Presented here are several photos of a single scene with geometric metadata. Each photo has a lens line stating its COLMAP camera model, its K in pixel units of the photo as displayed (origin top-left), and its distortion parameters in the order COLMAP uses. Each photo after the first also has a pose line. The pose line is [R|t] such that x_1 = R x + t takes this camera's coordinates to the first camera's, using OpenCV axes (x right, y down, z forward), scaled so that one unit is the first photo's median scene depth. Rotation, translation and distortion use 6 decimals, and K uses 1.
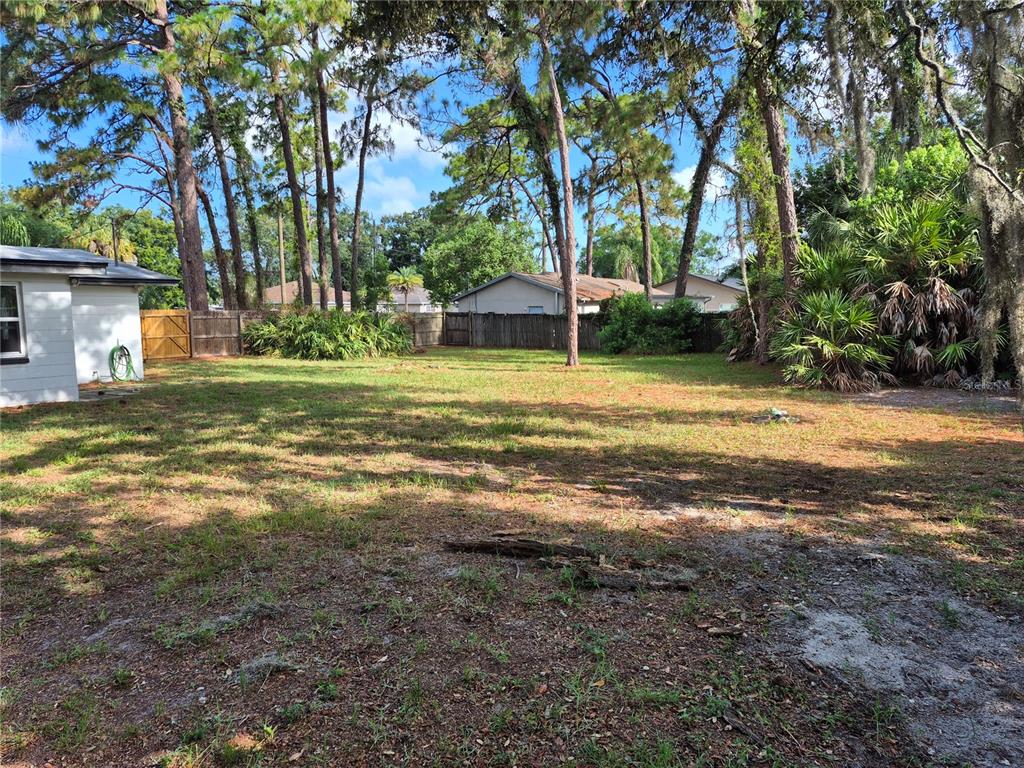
lens RADIAL K [[707.4, 0, 516.2], [0, 707.4, 400.1], [0, 0, 1]] dist [-0.002778, 0.000338]
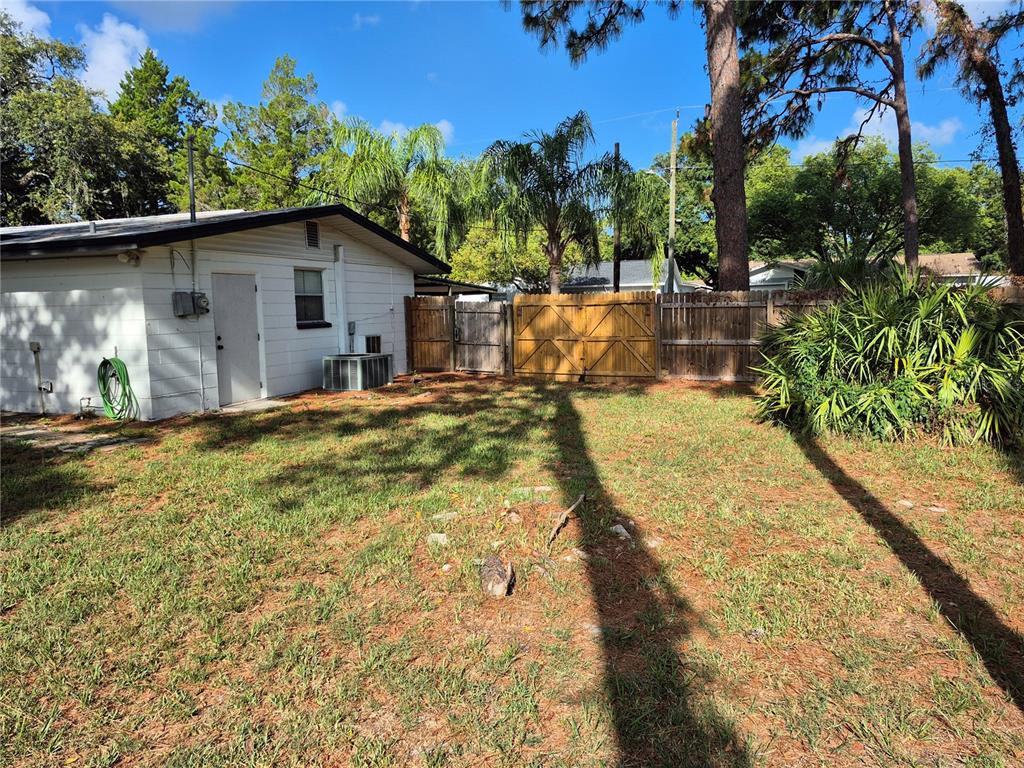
lens RADIAL K [[711.6, 0, 511.3], [0, 711.6, 365.0], [0, 0, 1]] dist [0.072430, -0.063205]
pose [[0.187017, 0.091178, -0.978116, 0.080755], [-0.107483, 0.991605, 0.071884, -0.146306], [0.976459, 0.091687, 0.195247, 1.181093]]
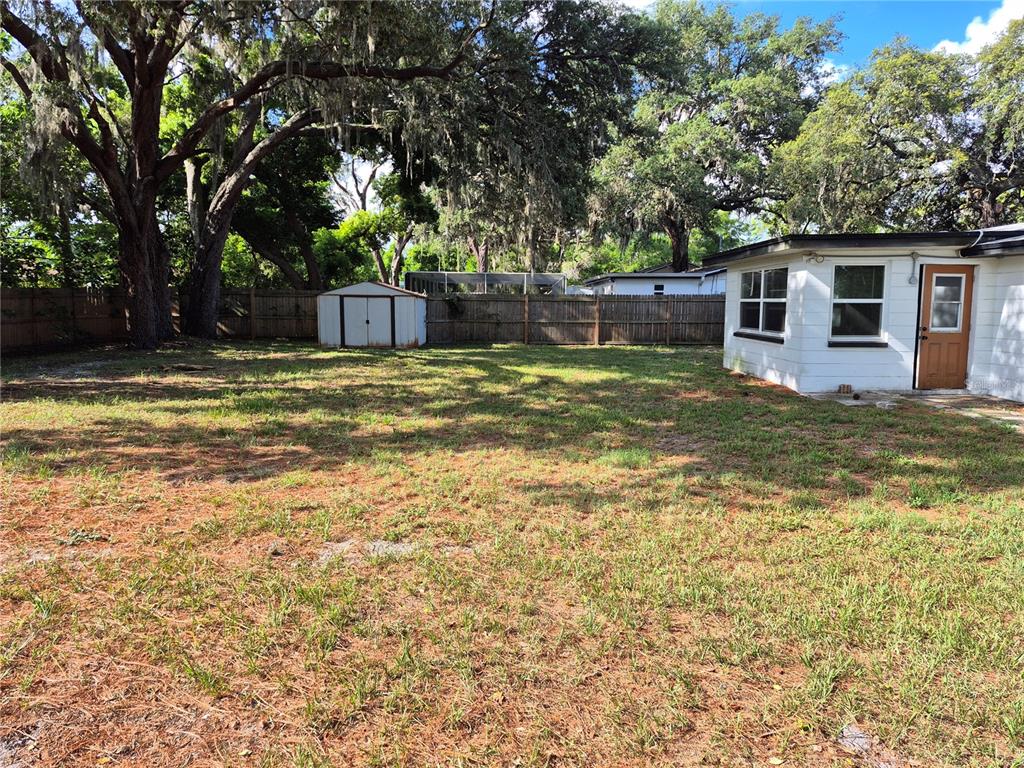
lens RADIAL K [[711.6, 0, 516.8], [0, 711.6, 371.4], [0, 0, 1]] dist [0.072430, -0.063205]
pose [[-0.838430, 0.051622, -0.542559, 0.116118], [-0.074691, 0.975228, 0.208209, -0.144799], [0.539867, 0.215093, -0.813805, 1.185228]]
